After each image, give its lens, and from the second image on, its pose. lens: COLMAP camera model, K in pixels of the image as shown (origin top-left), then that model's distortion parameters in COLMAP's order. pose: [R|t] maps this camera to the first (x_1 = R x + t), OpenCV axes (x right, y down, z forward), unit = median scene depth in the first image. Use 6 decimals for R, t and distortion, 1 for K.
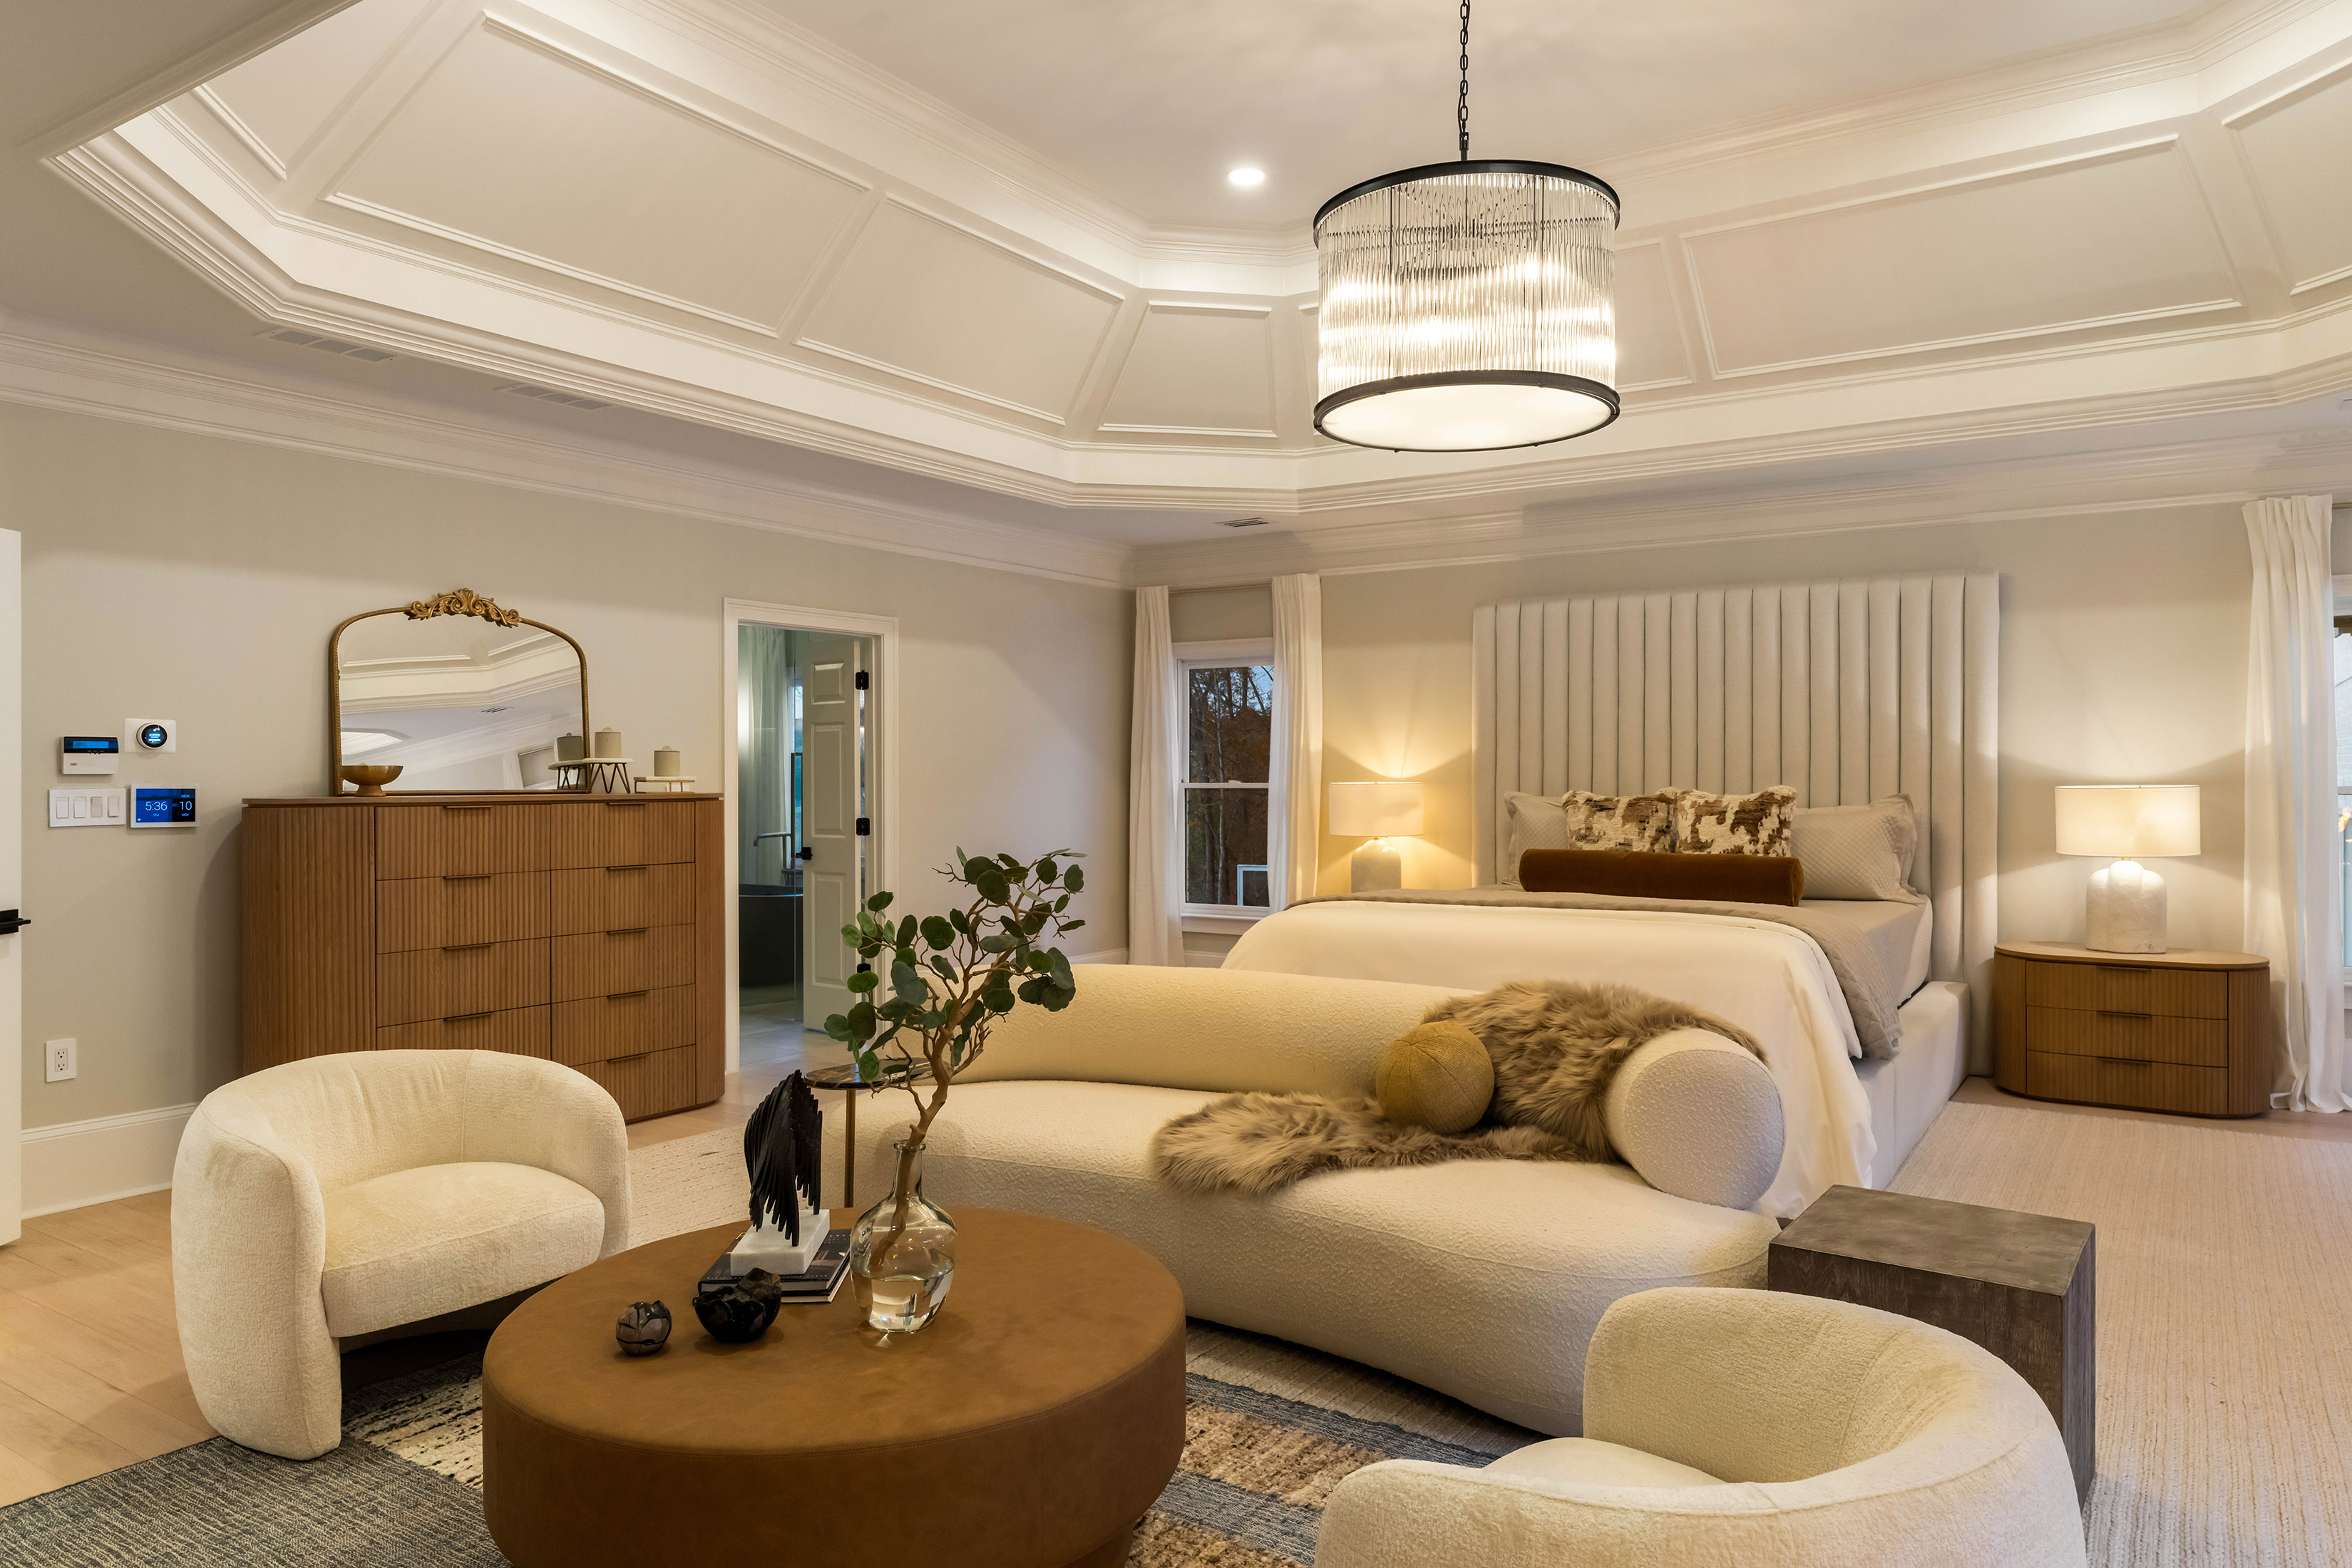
lens RADIAL K [[1471.5, 0, 1183.4], [0, 1471.5, 796.8], [0, 0, 1]] dist [-0.003828, -0.000507]
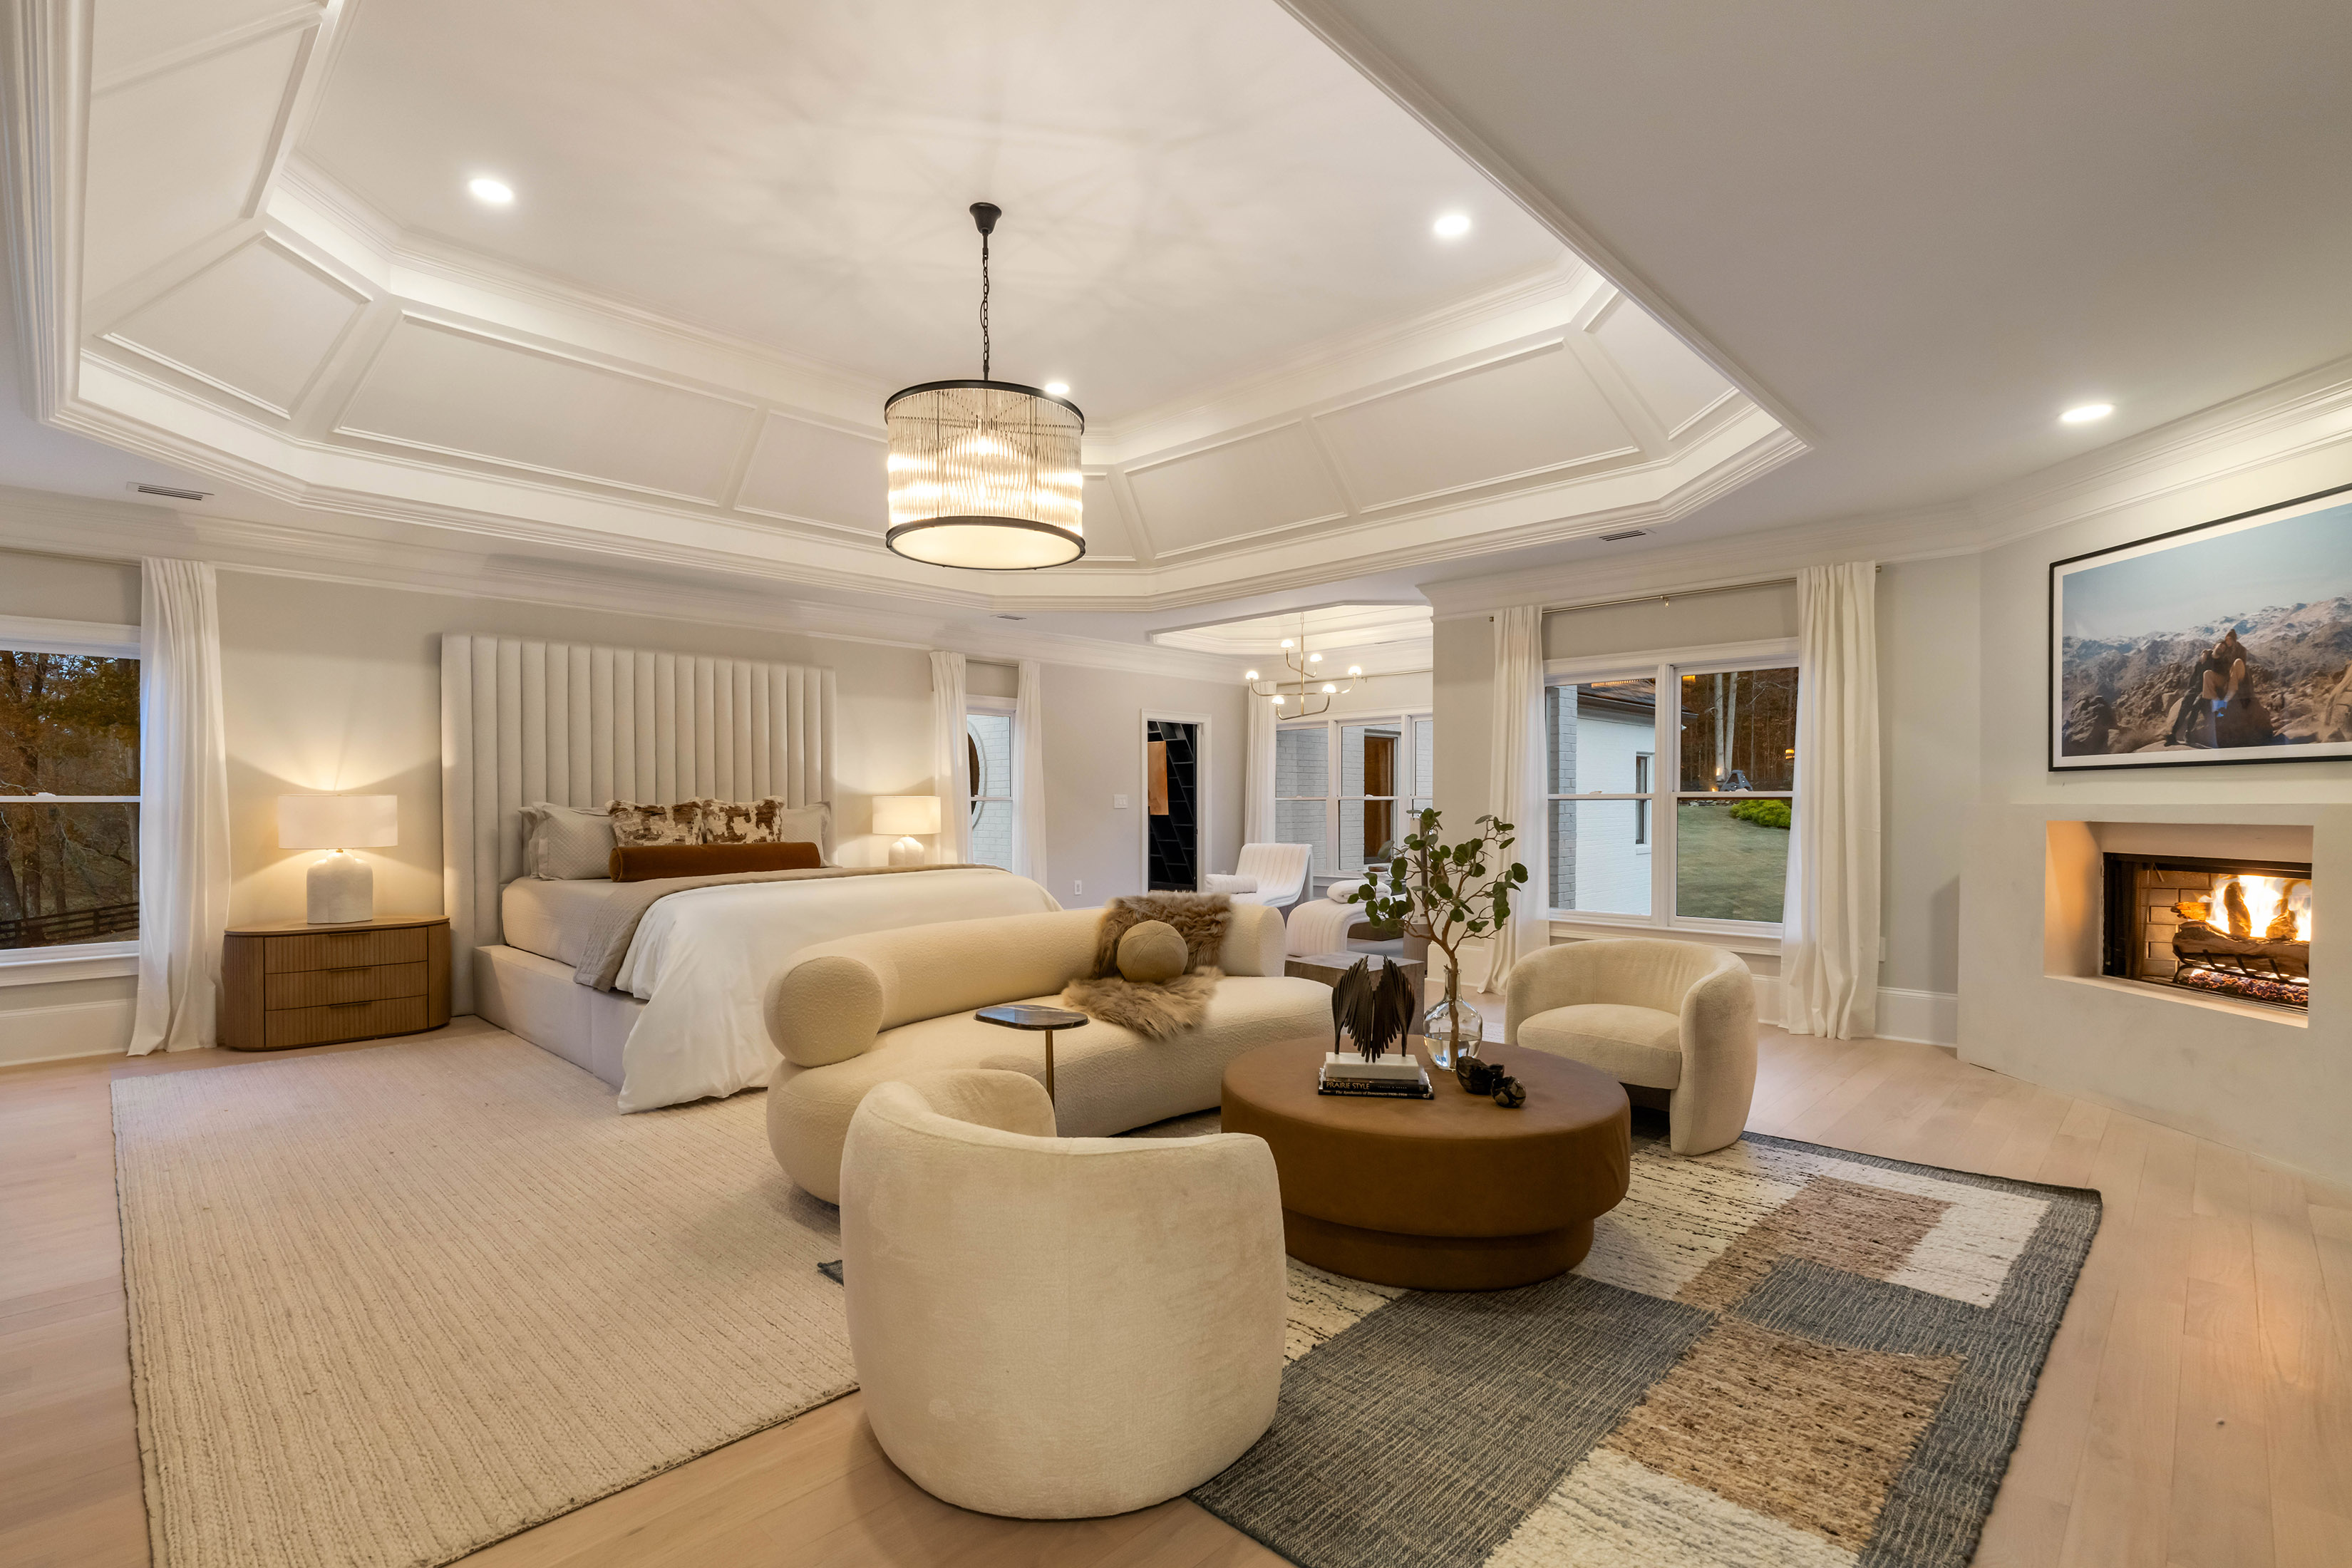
lens RADIAL K [[1095.8, 0, 1184.4], [0, 1095.8, 783.2], [0, 0, 1]] dist [0.004990, 0.000410]
pose [[0.171544, 0.003456, 0.985170, -0.607377], [0.008342, 0.999953, -0.004960, -0.010841], [-0.985141, 0.009069, 0.171507, 0.370936]]
